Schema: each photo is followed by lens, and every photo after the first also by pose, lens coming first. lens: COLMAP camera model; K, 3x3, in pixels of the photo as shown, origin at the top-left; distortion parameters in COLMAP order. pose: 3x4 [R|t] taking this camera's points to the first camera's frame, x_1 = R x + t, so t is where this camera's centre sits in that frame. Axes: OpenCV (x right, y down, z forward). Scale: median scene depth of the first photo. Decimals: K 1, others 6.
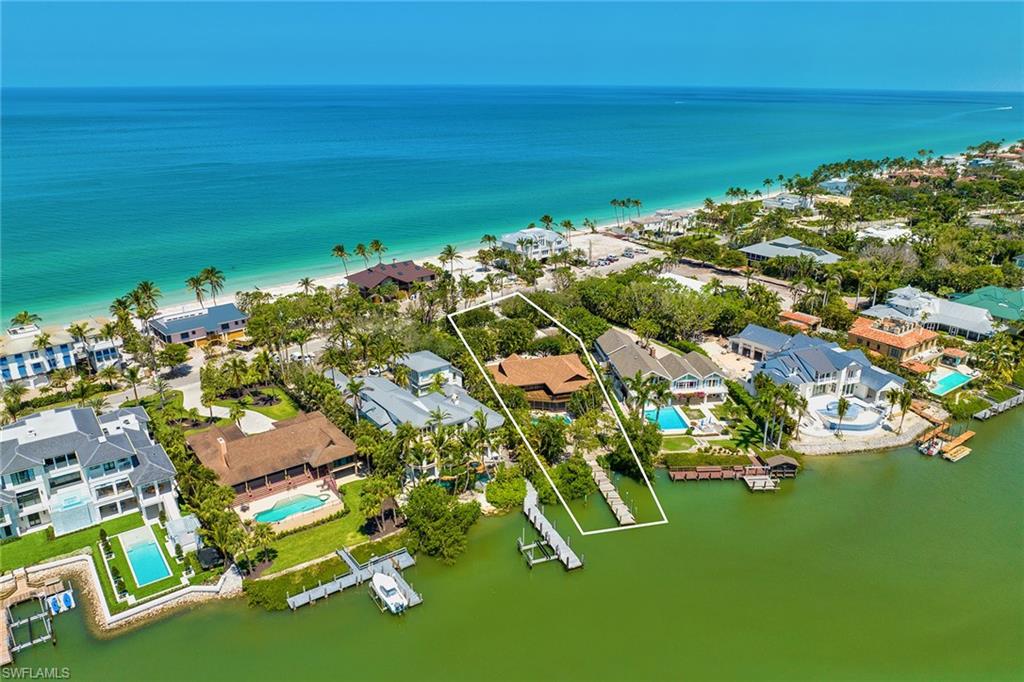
lens RADIAL K [[718.9, 0, 512.0], [0, 718.9, 341.0], [0, 0, 1]] dist [-0.041834, 0.004714]
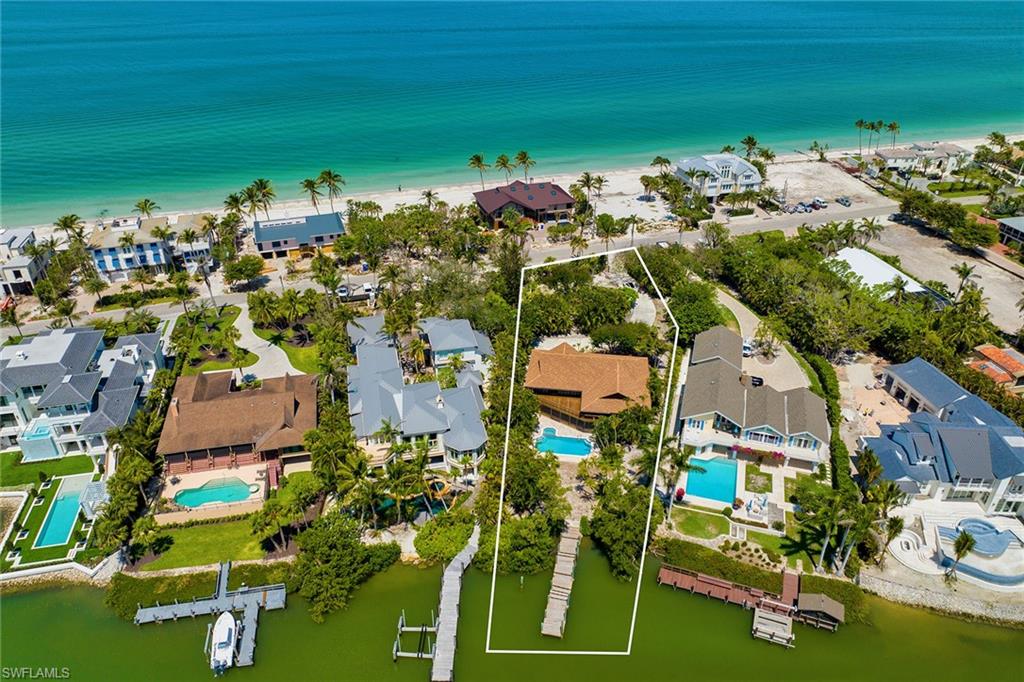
lens RADIAL K [[718.9, 0, 512.0], [0, 718.9, 341.0], [0, 0, 1]] dist [-0.041834, 0.004714]
pose [[0.915648, 0.208279, -0.343814, 0.226144], [-0.142101, 0.967788, 0.207830, -0.144408], [0.376026, -0.141442, 0.915750, 0.227492]]
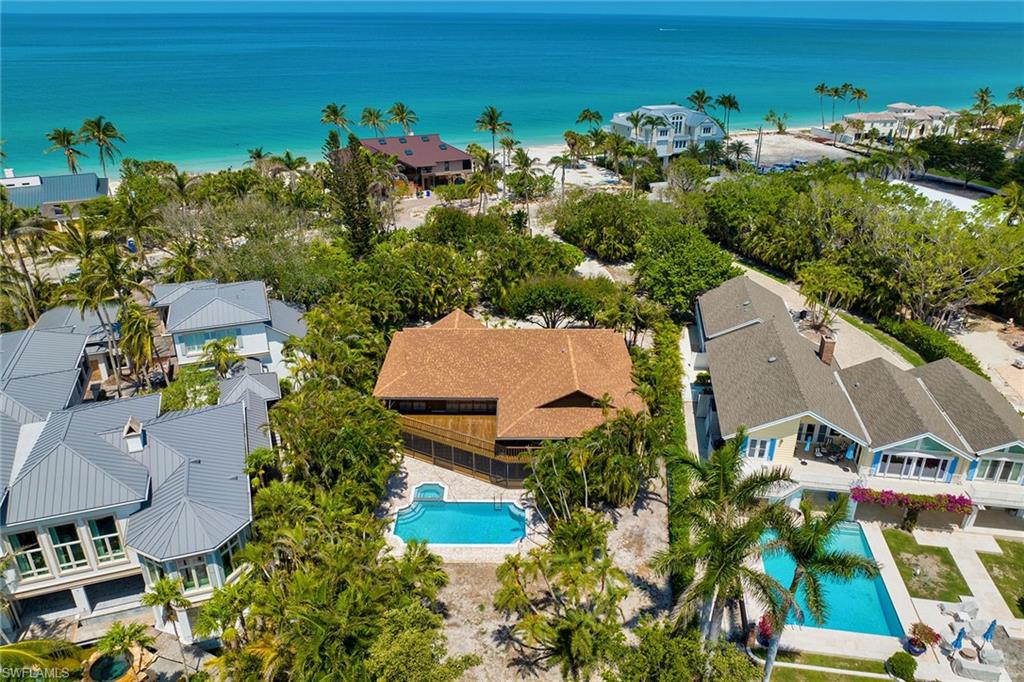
lens RADIAL K [[718.9, 0, 512.0], [0, 718.9, 341.0], [0, 0, 1]] dist [-0.041834, 0.004714]
pose [[0.959573, 0.121003, -0.254121, 0.135462], [-0.099092, 0.990303, 0.097371, -0.007629], [0.263439, -0.068253, 0.962259, 0.613055]]
